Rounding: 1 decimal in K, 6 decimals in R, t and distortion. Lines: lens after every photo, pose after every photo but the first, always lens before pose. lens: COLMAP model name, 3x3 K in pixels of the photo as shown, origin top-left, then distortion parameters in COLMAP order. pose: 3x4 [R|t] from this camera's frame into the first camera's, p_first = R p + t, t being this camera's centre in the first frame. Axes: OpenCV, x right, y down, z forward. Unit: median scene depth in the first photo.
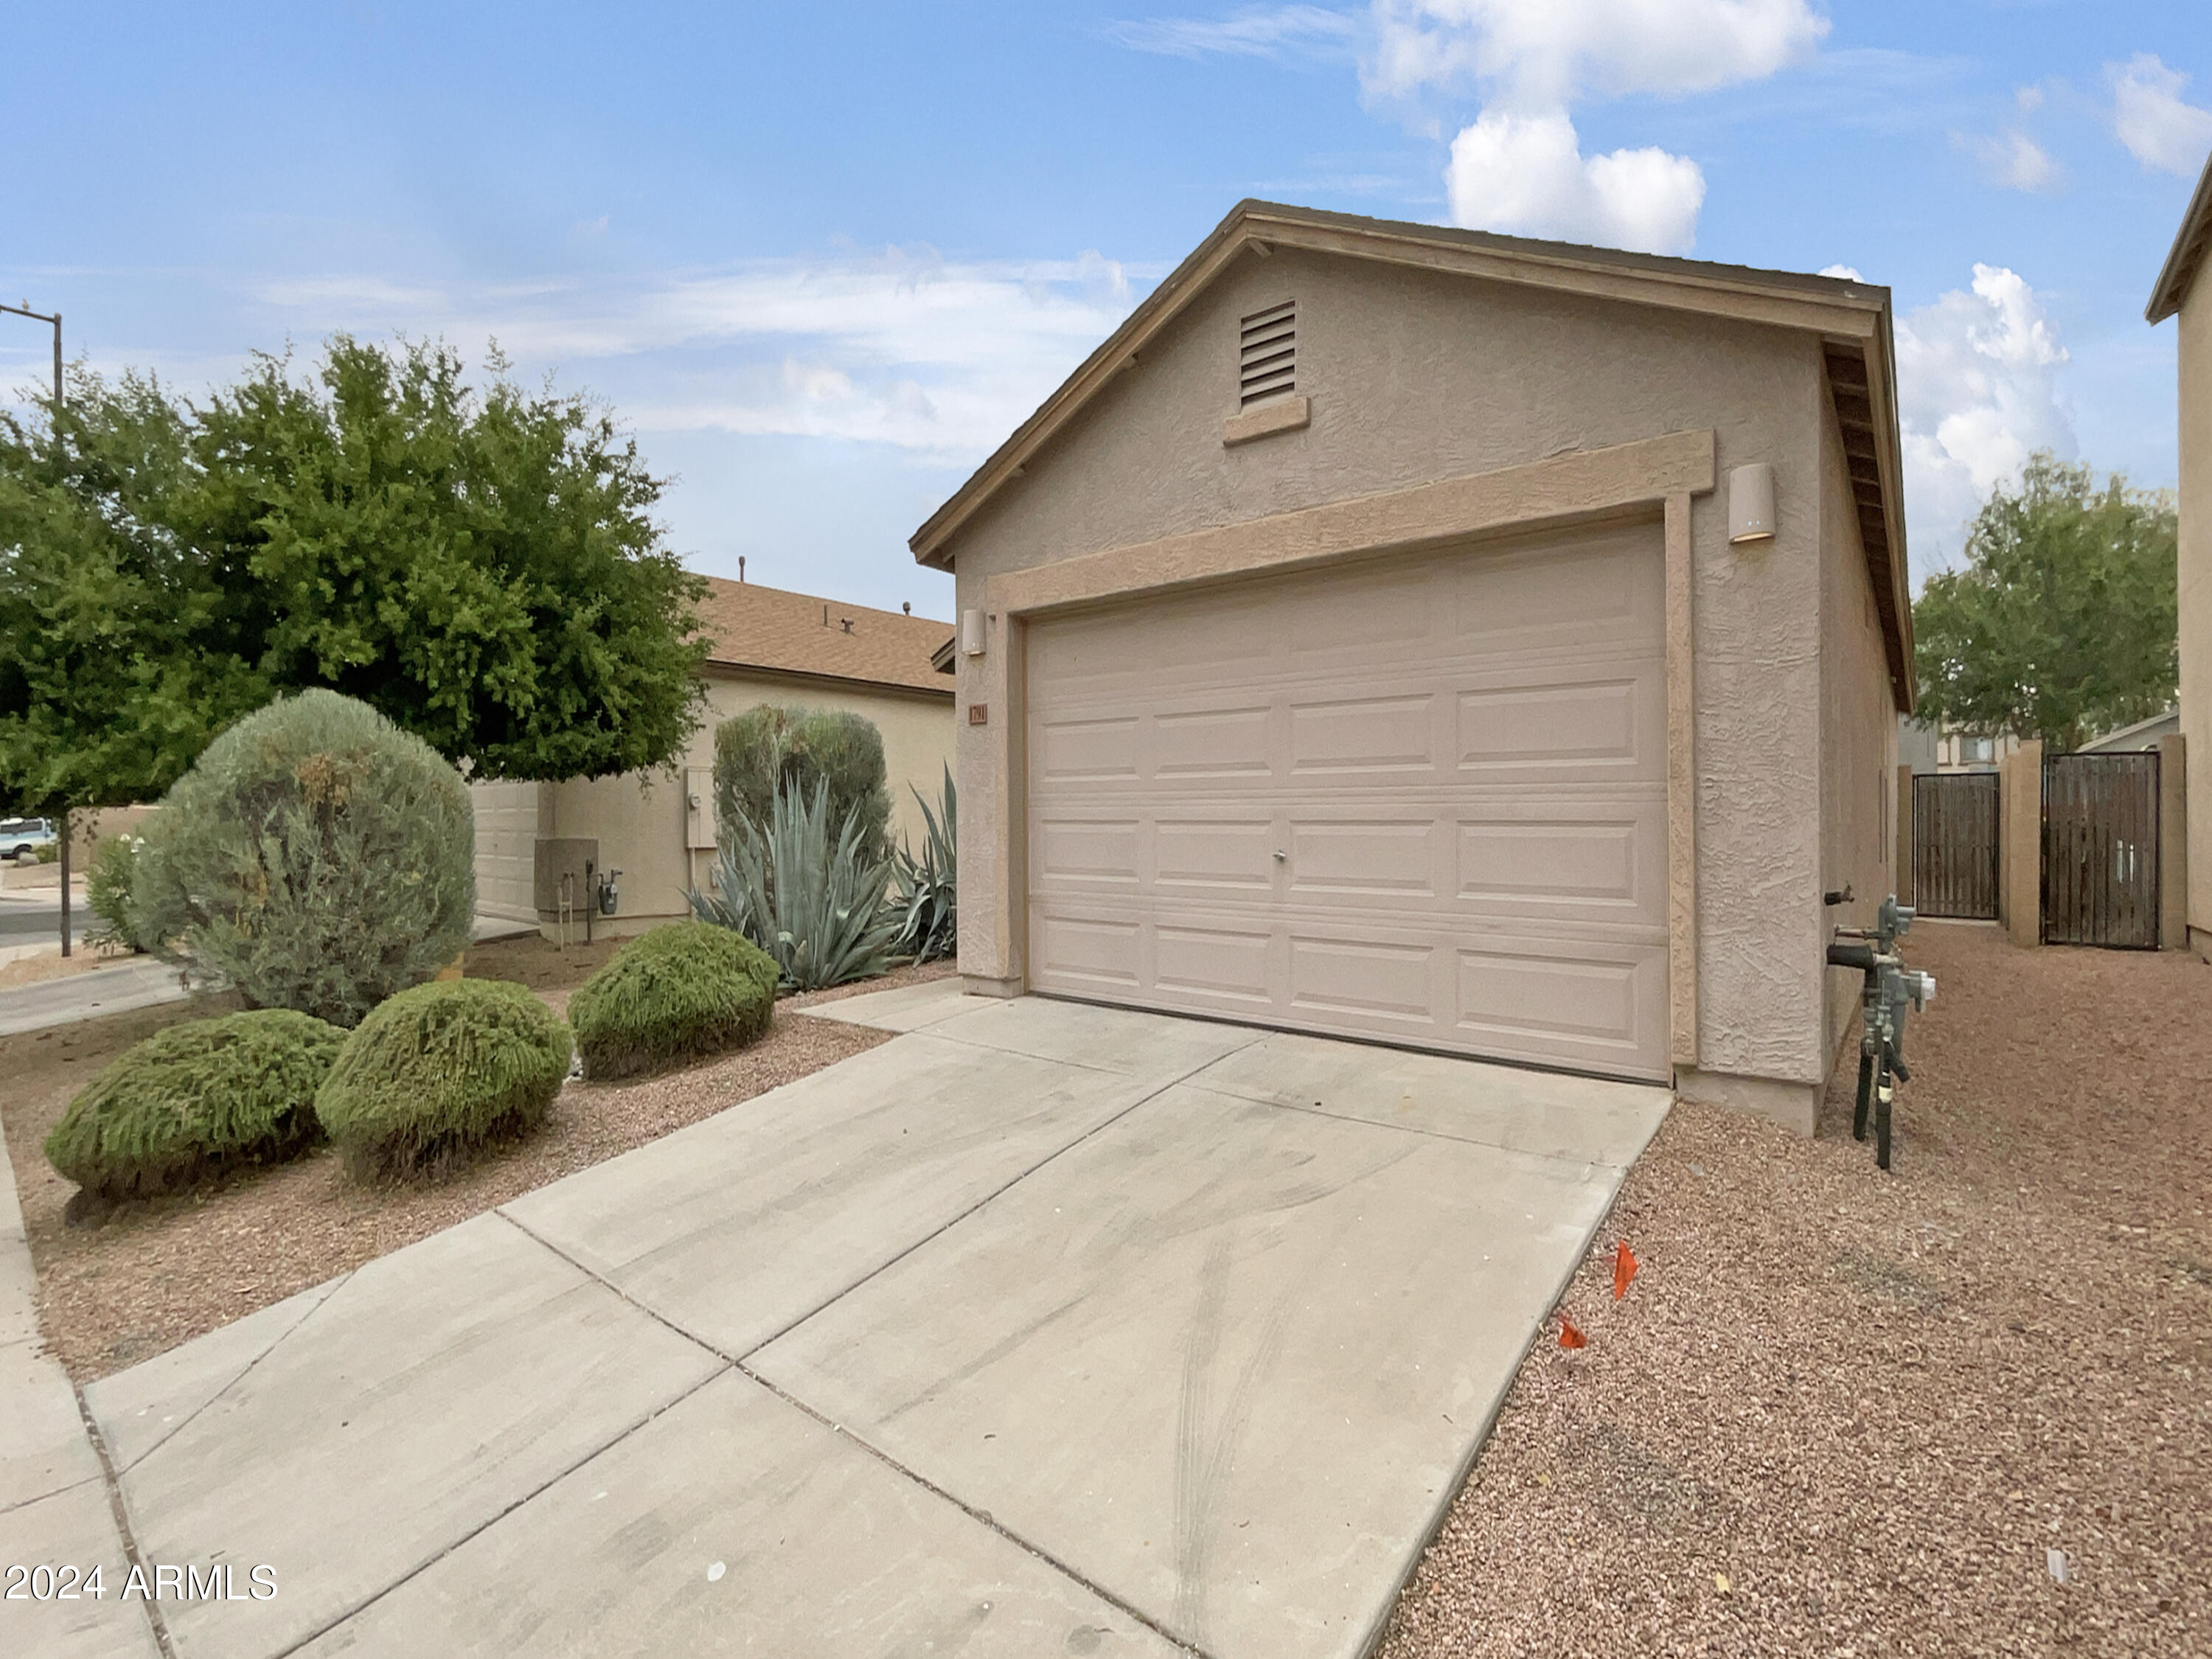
lens RADIAL K [[885.5, 0, 1106.0], [0, 885.5, 829.5], [0, 0, 1]] dist [-0.000946, -0.000069]
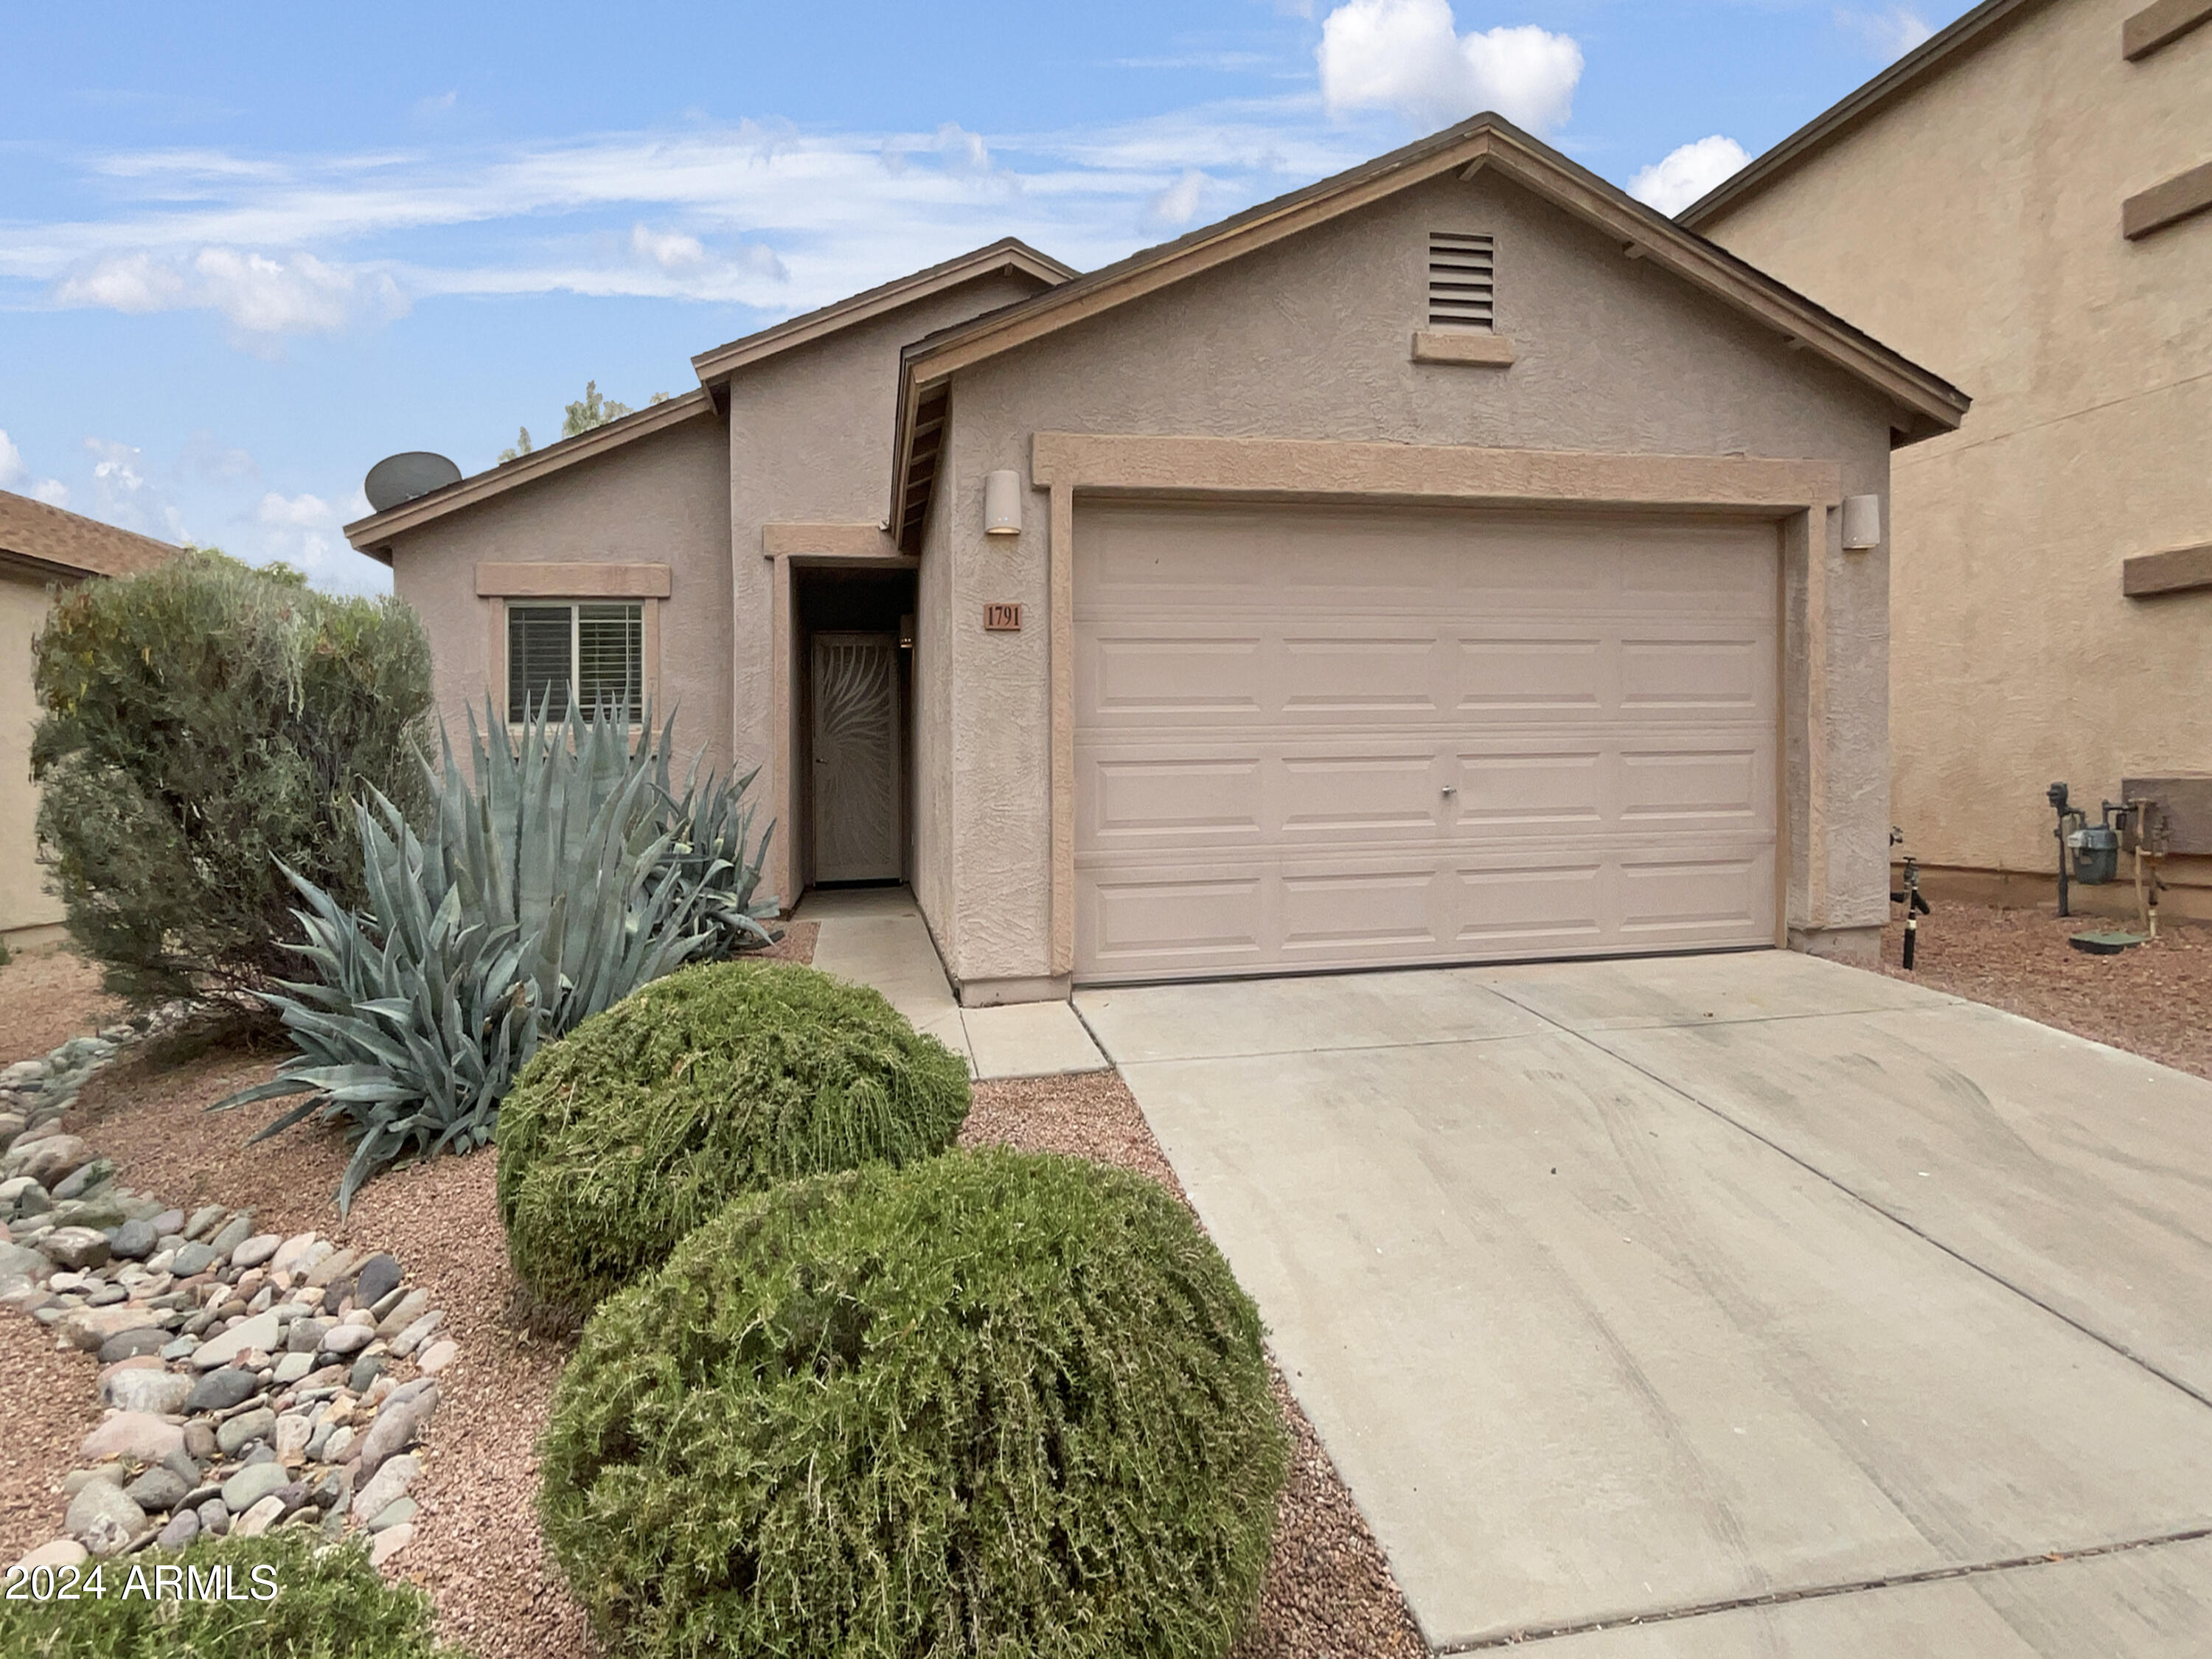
lens RADIAL K [[889.8, 0, 1111.7], [0, 889.8, 770.0], [0, 0, 1]] dist [0.007684, -0.000104]
pose [[0.718816, -0.020690, 0.694892, -0.780695], [0.026862, 0.999637, 0.001978, -0.005671], [-0.694681, 0.017244, 0.719111, 0.554155]]
